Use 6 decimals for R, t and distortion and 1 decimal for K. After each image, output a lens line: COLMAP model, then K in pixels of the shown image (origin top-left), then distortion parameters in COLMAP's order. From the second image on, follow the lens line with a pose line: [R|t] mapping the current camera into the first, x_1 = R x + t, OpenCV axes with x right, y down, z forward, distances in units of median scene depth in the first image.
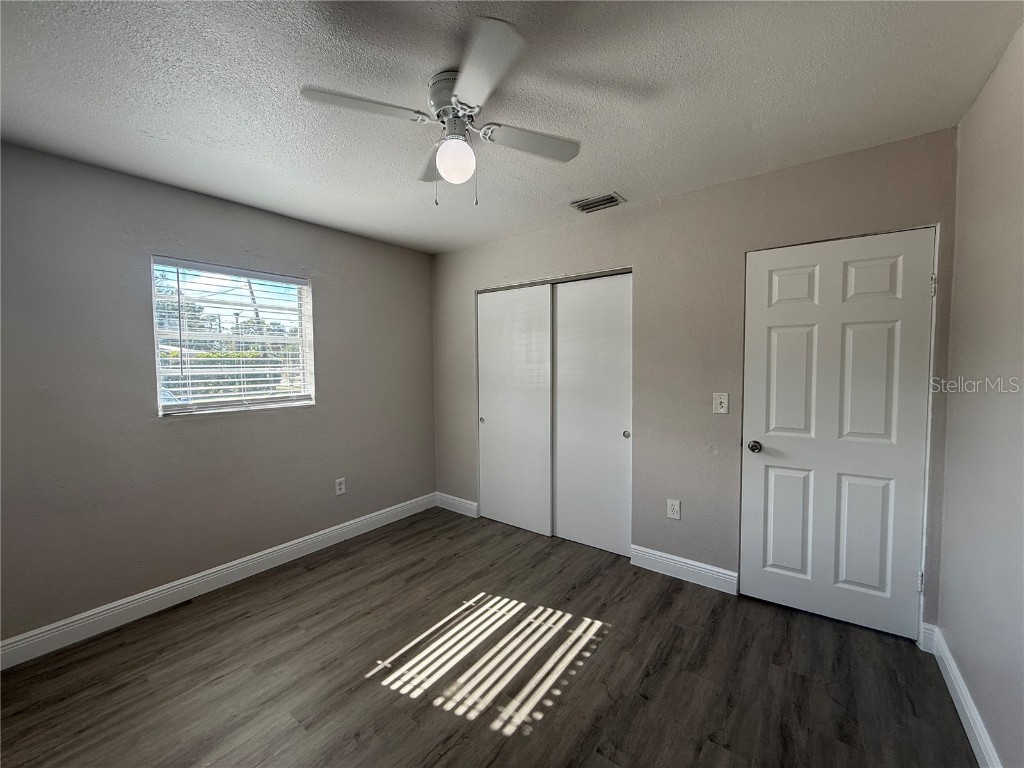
lens RADIAL K [[407.8, 0, 507.8], [0, 407.8, 379.2], [0, 0, 1]] dist [0.003883, -0.000697]
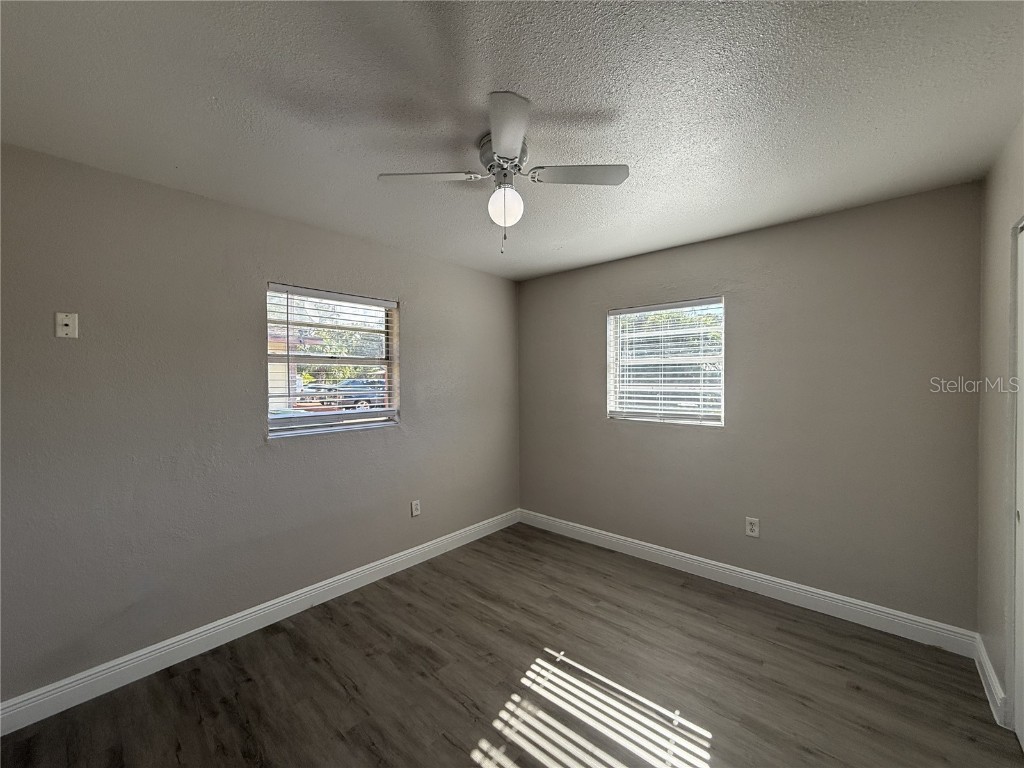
lens RADIAL K [[407.8, 0, 509.9], [0, 407.8, 384.5], [0, 0, 1]] dist [0.003883, -0.000697]
pose [[-0.072158, 0.018708, -0.997218, 0.661456], [-0.038429, 0.999030, 0.021523, -0.048529], [0.996653, 0.039876, -0.071369, 0.756847]]
